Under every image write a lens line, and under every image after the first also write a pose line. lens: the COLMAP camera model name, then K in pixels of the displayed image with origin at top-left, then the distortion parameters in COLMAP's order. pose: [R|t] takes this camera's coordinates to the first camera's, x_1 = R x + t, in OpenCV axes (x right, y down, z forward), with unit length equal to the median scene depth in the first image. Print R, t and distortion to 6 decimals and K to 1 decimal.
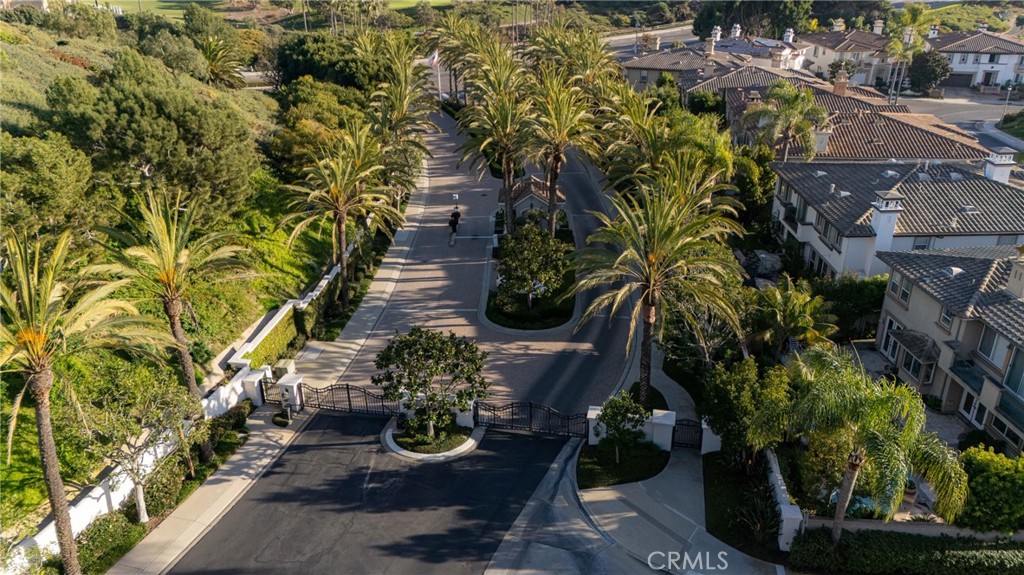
lens RADIAL K [[753.8, 0, 510.9], [0, 753.8, 290.4], [0, 0, 1]] dist [0.067665, -0.059608]
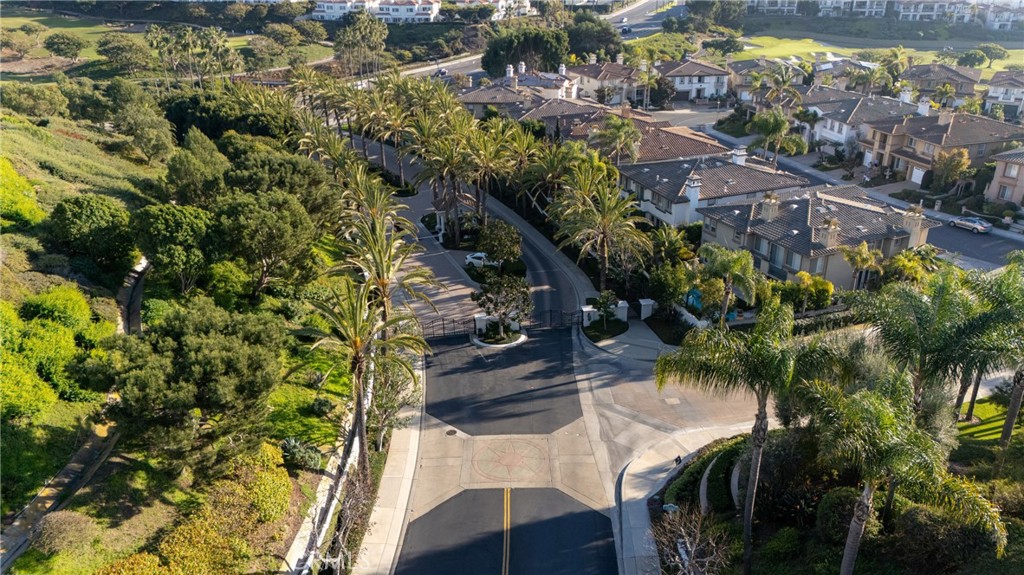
lens RADIAL K [[753.8, 0, 505.6], [0, 753.8, 293.2], [0, 0, 1]] dist [0.067665, -0.059608]
pose [[0.942368, -0.144062, 0.301973, -0.589557], [0.149120, 0.988799, 0.006368, 0.079075], [-0.299508, 0.039030, 0.953295, -0.660743]]
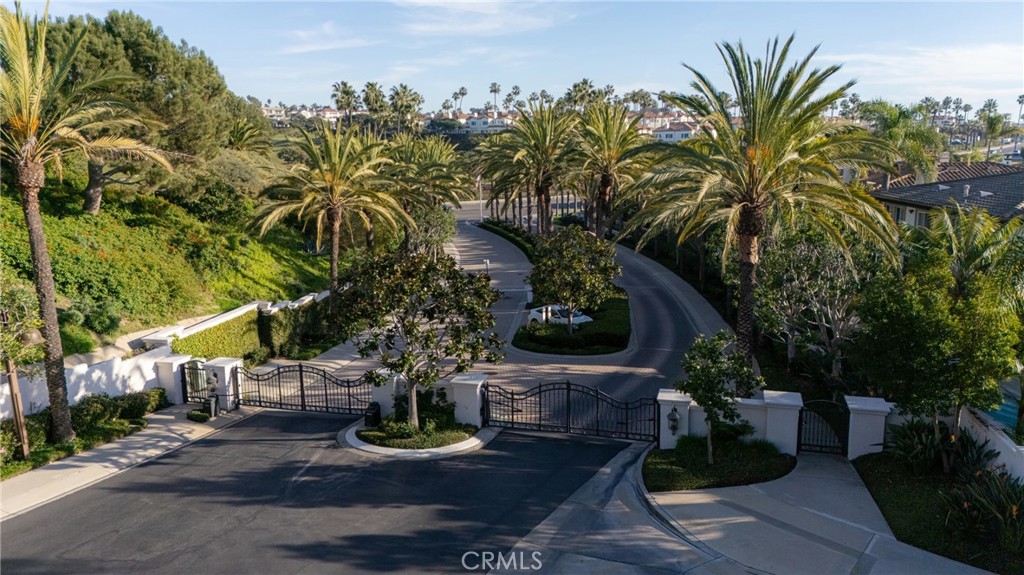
lens RADIAL K [[753.8, 0, 512.2], [0, 753.8, 291.6], [0, 0, 1]] dist [0.067665, -0.059608]
pose [[0.998103, 0.017712, -0.058957, 0.014387], [-0.031640, 0.969134, -0.244494, 0.223350], [0.052807, 0.245896, 0.967857, 0.332328]]
